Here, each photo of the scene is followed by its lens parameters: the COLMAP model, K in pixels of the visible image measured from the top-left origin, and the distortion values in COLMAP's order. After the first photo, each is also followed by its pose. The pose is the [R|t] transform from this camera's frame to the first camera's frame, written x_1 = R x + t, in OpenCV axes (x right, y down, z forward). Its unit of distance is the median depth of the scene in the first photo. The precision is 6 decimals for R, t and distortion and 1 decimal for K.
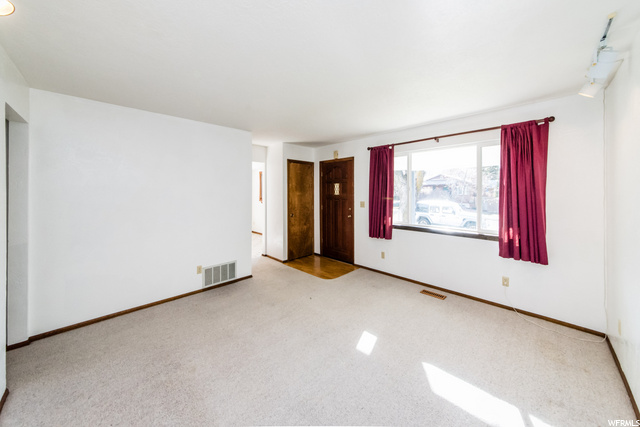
lens RADIAL K [[227.0, 0, 325.8], [0, 227.0, 191.6], [0, 0, 1]] dist [0.001046, 0.000069]
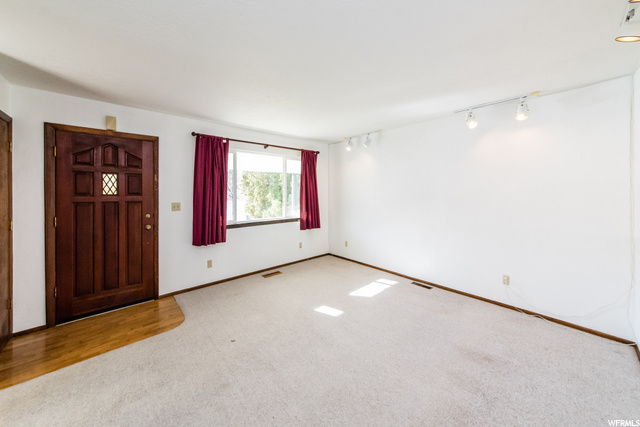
lens RADIAL K [[227.0, 0, 325.8], [0, 227.0, 191.6], [0, 0, 1]] dist [0.001046, 0.000069]
pose [[0.050213, -0.006183, 0.998719, -0.605976], [-0.005300, 0.999965, 0.006457, 0.000564], [-0.998724, -0.005618, 0.050179, 0.547627]]
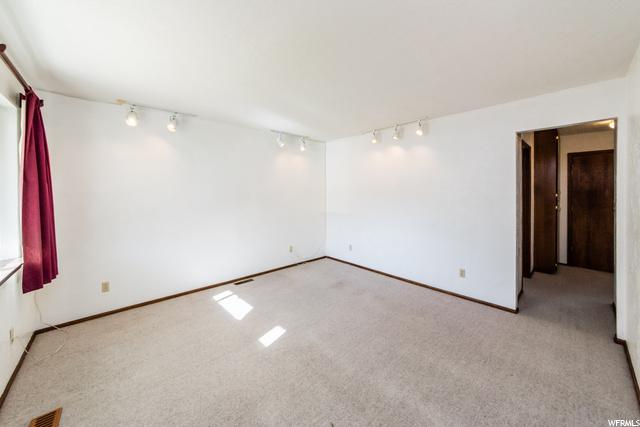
lens RADIAL K [[233.8, 0, 318.8], [0, 233.8, 195.2], [0, 0, 1]] dist [0.000657, 0.000068]
pose [[-0.998482, 0.001312, 0.055069, -0.050354], [0.001331, 0.999999, 0.000305, 0.014979], [-0.055069, 0.000378, -0.998482, 1.169577]]
